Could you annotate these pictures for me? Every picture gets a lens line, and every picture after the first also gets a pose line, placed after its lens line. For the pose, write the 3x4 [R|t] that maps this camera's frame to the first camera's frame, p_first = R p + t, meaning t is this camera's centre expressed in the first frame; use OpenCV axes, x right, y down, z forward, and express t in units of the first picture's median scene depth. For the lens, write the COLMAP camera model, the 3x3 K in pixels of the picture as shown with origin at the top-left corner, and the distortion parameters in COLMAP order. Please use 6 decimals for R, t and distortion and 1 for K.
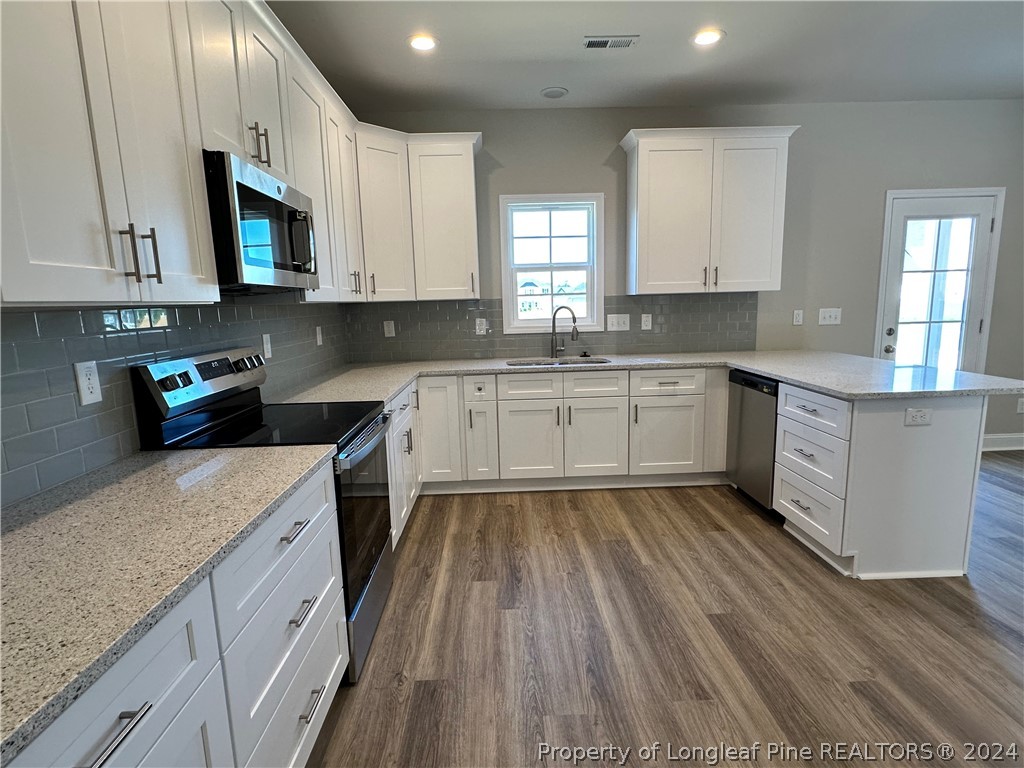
lens RADIAL K [[533.1, 0, 512.8], [0, 533.1, 385.2], [0, 0, 1]] dist [0.002248, 0.000861]
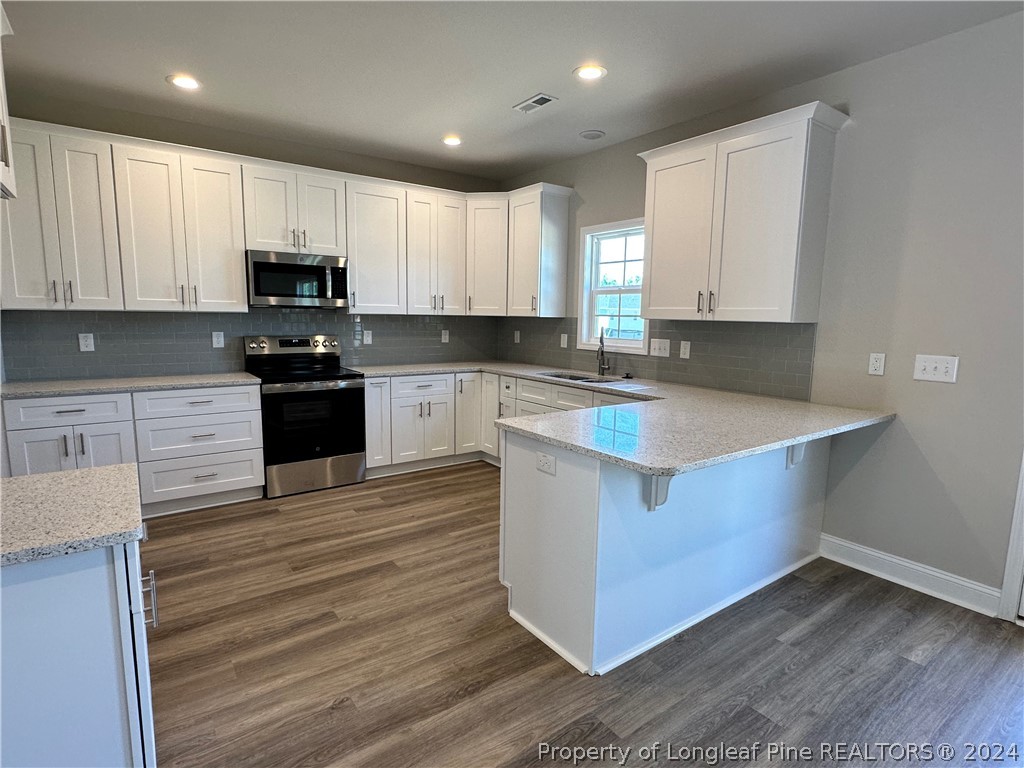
lens RADIAL K [[533.1, 0, 513.0], [0, 533.1, 386.6], [0, 0, 1]] dist [0.002248, 0.000861]
pose [[0.566651, 0.147669, -0.810617, 0.948362], [-0.161195, 0.984666, 0.066694, -0.079557], [0.808036, 0.092876, 0.581766, 0.268718]]
